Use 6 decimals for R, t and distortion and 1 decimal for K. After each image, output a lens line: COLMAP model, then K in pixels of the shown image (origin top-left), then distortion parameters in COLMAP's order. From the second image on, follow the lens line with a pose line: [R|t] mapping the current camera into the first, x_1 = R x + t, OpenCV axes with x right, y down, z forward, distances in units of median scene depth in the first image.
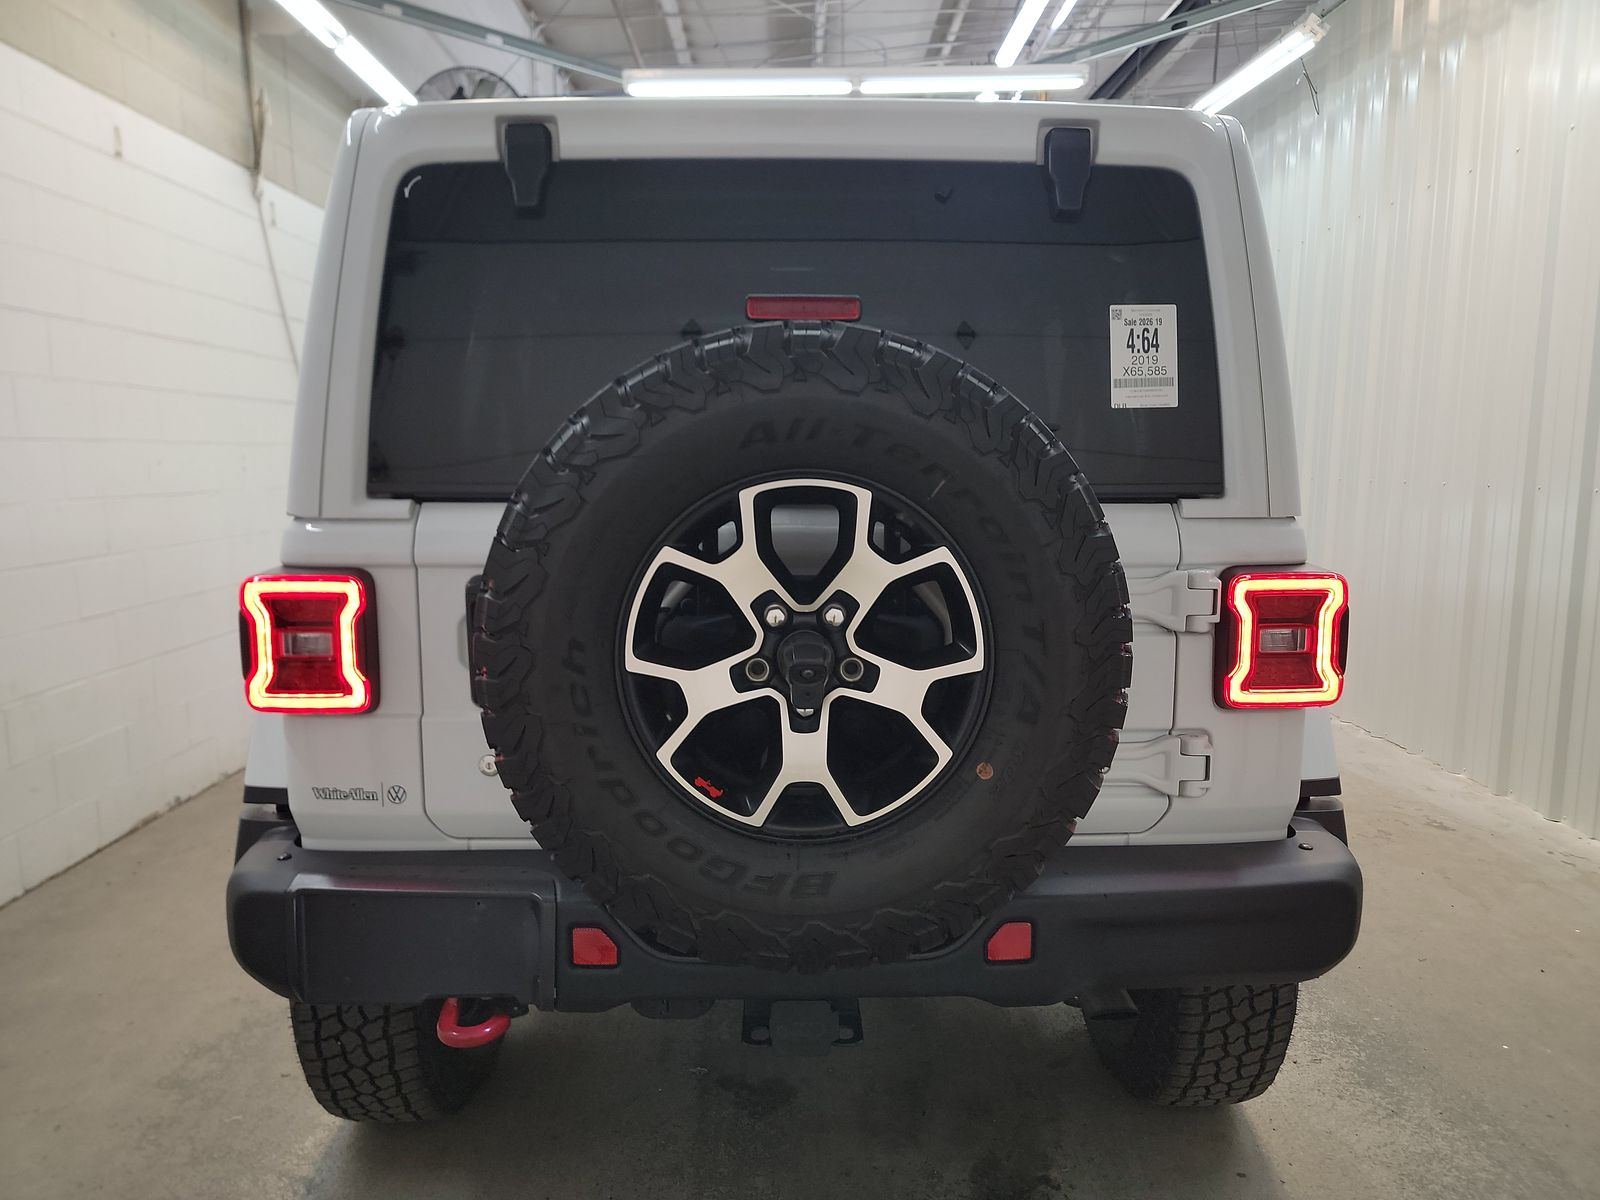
lens RADIAL K [[1130.8, 0, 803.4], [0, 1130.8, 602.9], [0, 0, 1]] dist [0.005698, -0.000197]
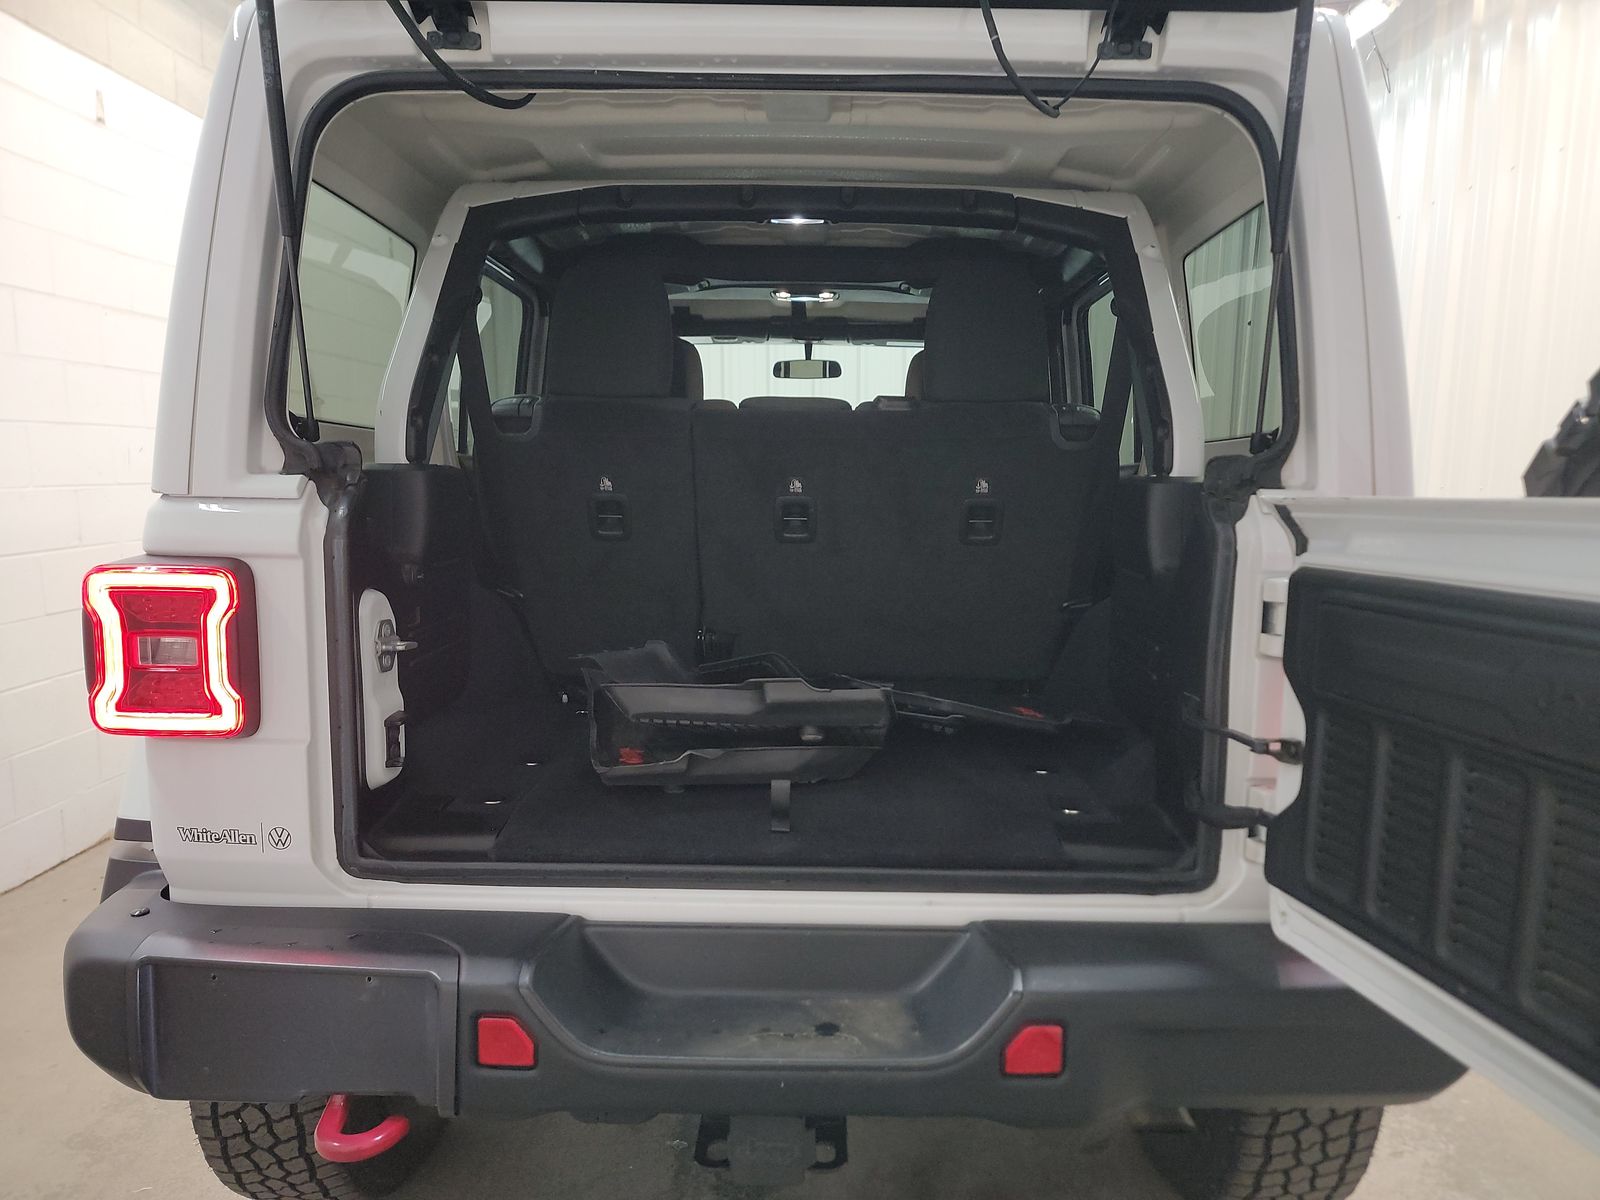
lens RADIAL K [[1110.0, 0, 805.5], [0, 1110.0, 608.9], [0, 0, 1]] dist [0.080368, -0.061527]
pose [[0.999408, 0.016529, -0.030158, 0.039299], [-0.016531, 0.999863, 0.000178, -0.001490], [0.030157, 0.000321, 0.999545, 0.198853]]
